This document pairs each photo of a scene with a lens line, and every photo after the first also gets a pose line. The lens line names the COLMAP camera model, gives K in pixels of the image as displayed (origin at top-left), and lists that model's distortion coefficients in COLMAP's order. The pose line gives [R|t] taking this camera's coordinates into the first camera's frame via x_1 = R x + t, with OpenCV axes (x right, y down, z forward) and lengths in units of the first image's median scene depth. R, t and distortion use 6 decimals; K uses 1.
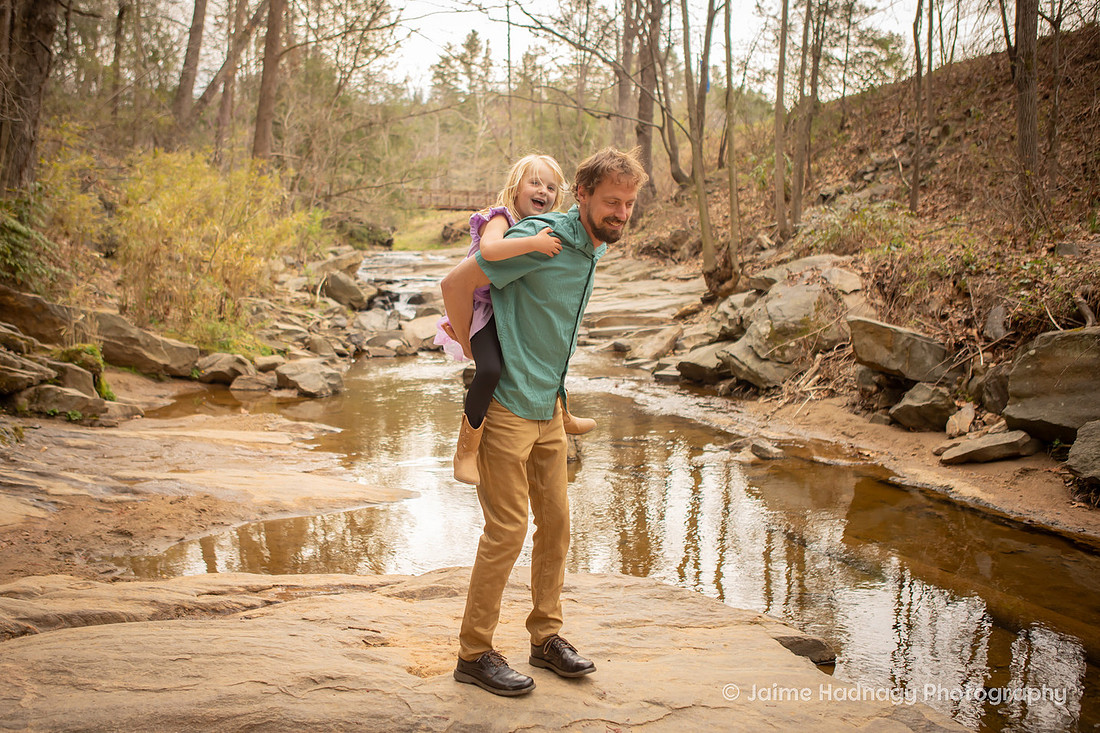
lens RADIAL K [[967.9, 0, 506.1], [0, 967.9, 354.8], [0, 0, 1]] dist [-0.096693, 0.119693]
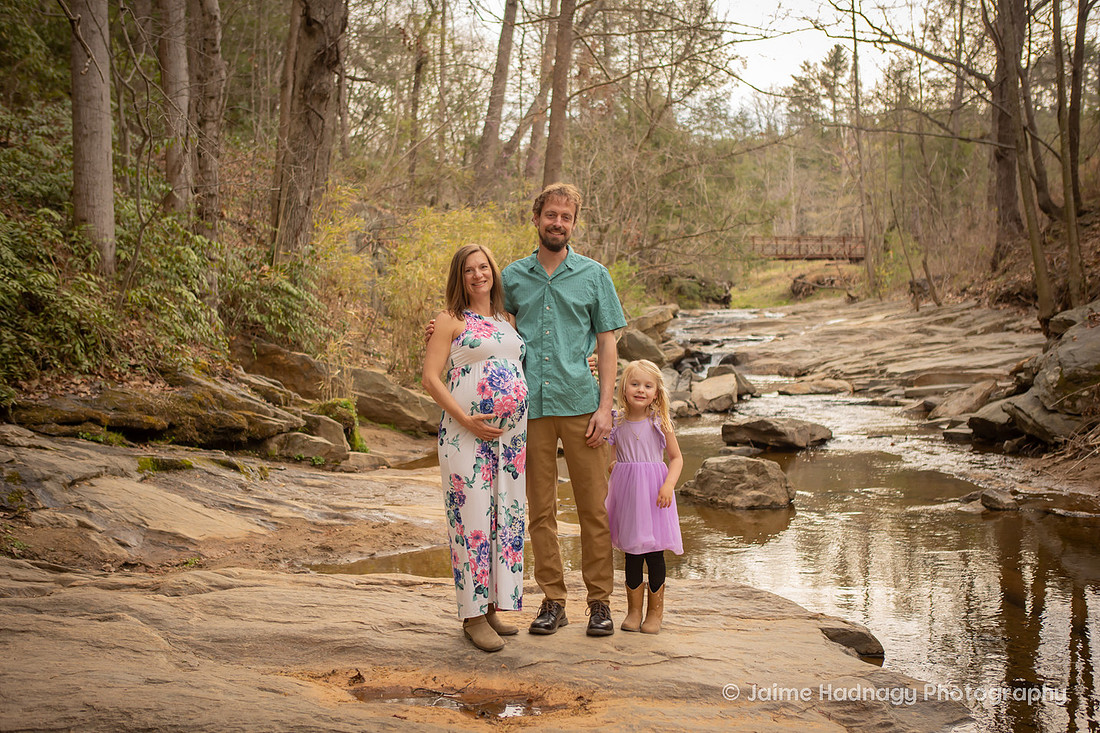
lens RADIAL K [[1142.0, 0, 564.4], [0, 1142.0, 365.7], [0, 0, 1]] dist [-0.067190, 0.115785]
pose [[0.962439, -0.015503, -0.271057, 0.108934], [-0.000621, 0.998240, -0.059299, 0.022506], [0.271499, 0.057240, 0.960735, -0.105706]]
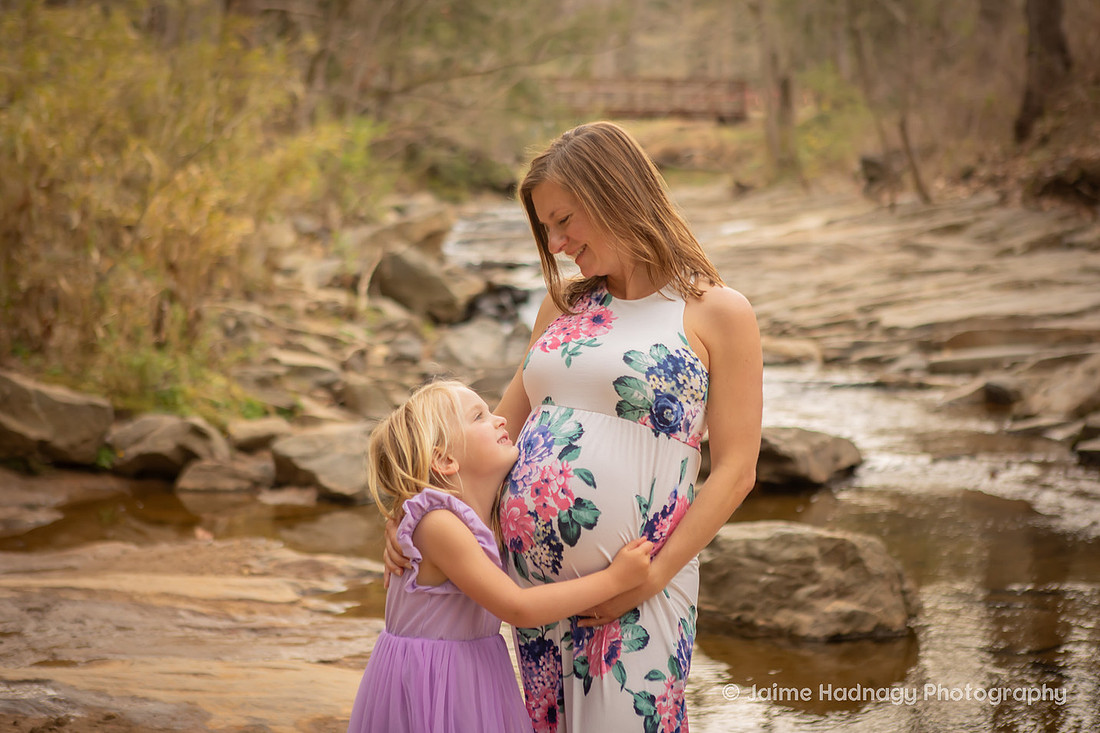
lens RADIAL K [[1996.5, 0, 555.5], [0, 1996.5, 329.0], [0, 0, 1]] dist [0.084856, 0.218684]
pose [[0.994928, -0.016556, -0.099214, 0.002276], [0.012176, 0.998931, -0.044593, 0.002612], [0.099847, 0.043158, 0.994066, 0.018423]]
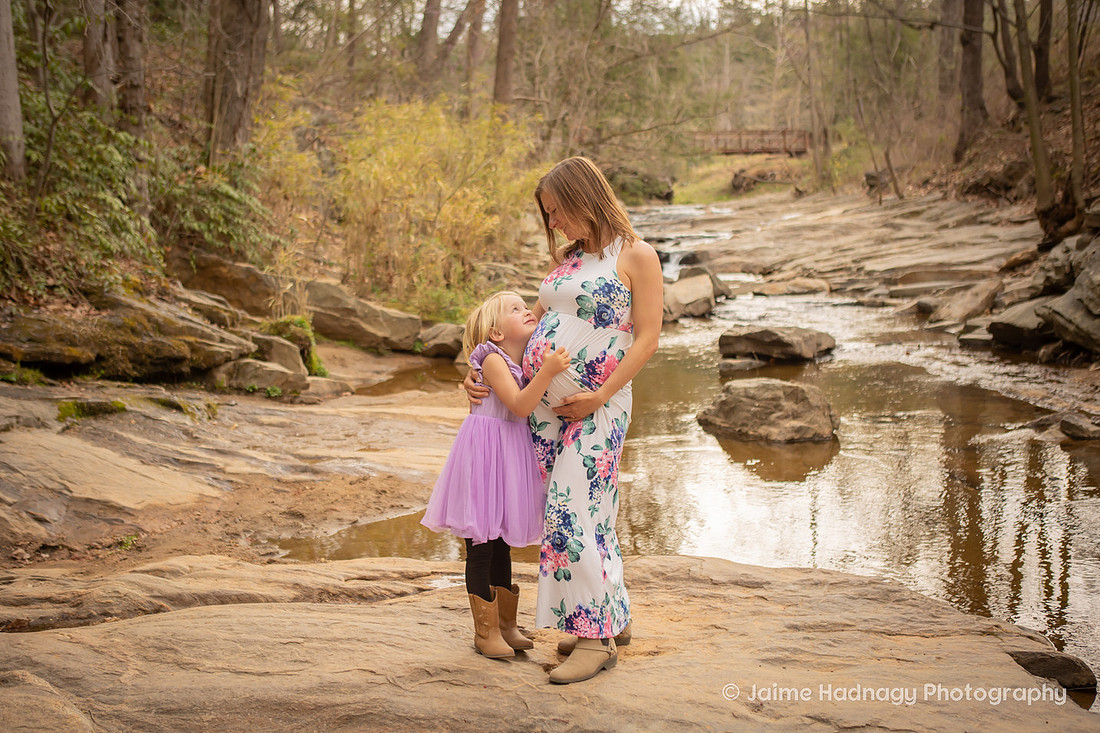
lens RADIAL K [[1125.1, 0, 542.5], [0, 1125.1, 368.7], [0, 0, 1]] dist [-0.070020, 0.119709]
pose [[0.971150, -0.012251, -0.238156, 0.039444], [0.020928, 0.999205, 0.033943, 0.006834], [0.237550, -0.037948, 0.970634, 0.007365]]
